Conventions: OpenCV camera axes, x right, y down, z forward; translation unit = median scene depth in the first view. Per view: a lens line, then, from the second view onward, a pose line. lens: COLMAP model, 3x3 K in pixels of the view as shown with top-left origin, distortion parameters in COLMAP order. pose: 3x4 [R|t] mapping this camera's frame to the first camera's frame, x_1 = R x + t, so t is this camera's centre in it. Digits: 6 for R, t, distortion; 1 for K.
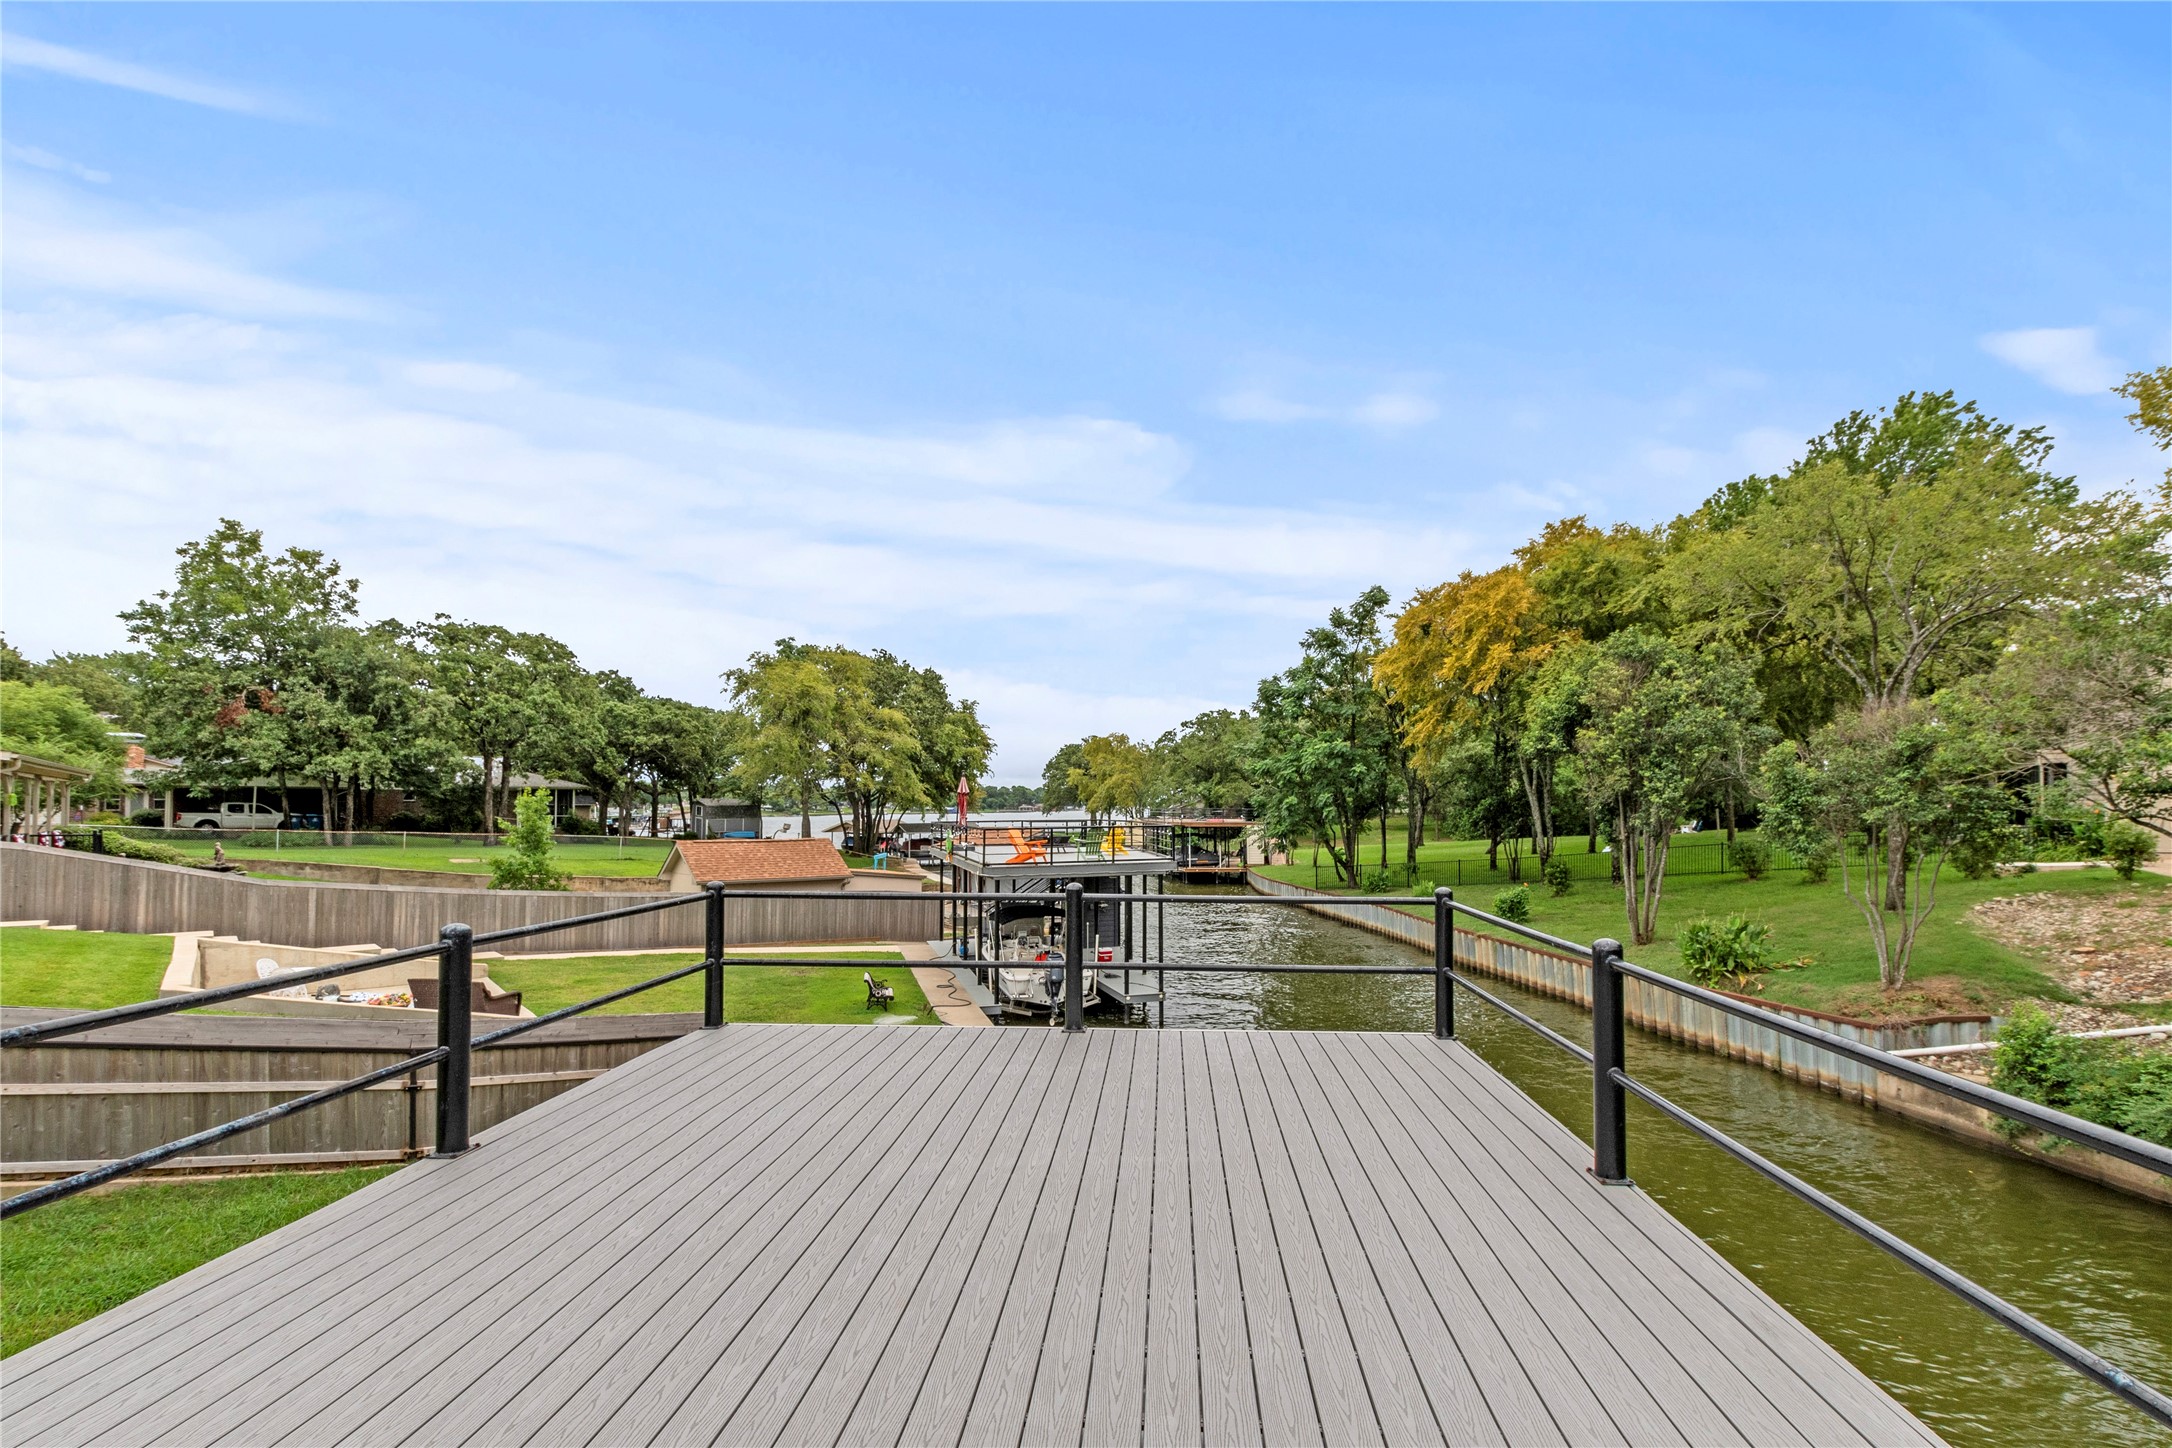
lens RADIAL K [[964.7, 0, 1138.2], [0, 964.7, 783.9], [0, 0, 1]] dist [0.004436, -0.000236]
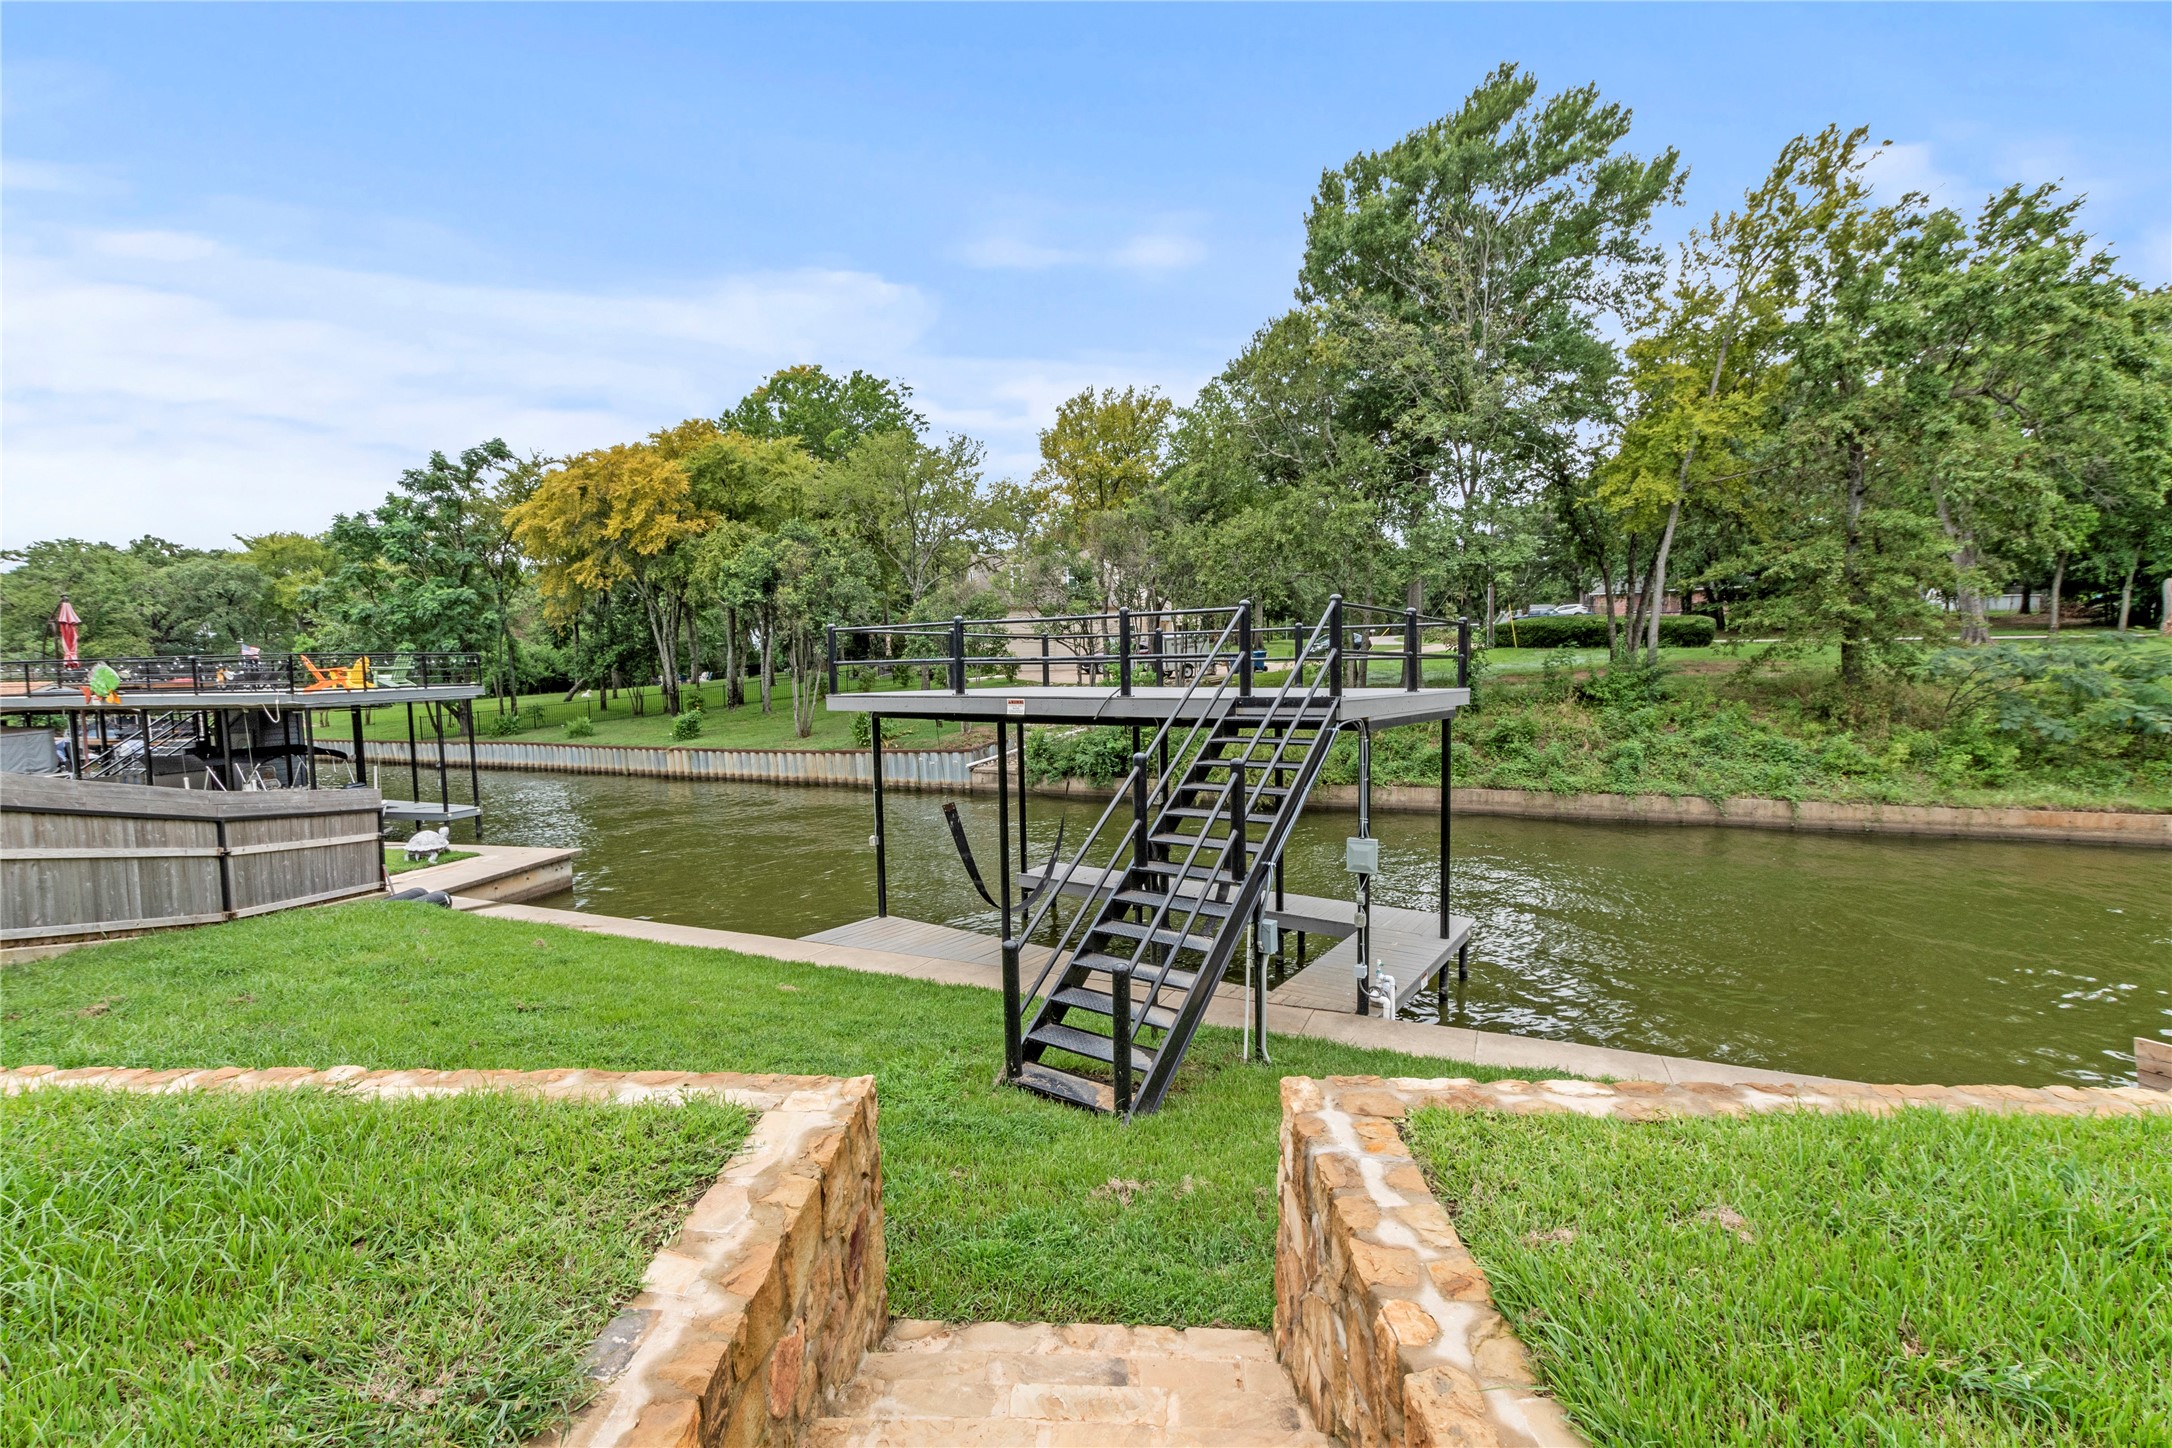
lens RADIAL K [[964.7, 0, 1089.8], [0, 964.7, 726.8], [0, 0, 1]] dist [0.004436, -0.000236]
pose [[0.532529, -0.062502, 0.844101, -0.388508], [0.001837, 0.997353, 0.072691, 0.035480], [-0.846410, -0.037159, 0.531234, -0.120275]]
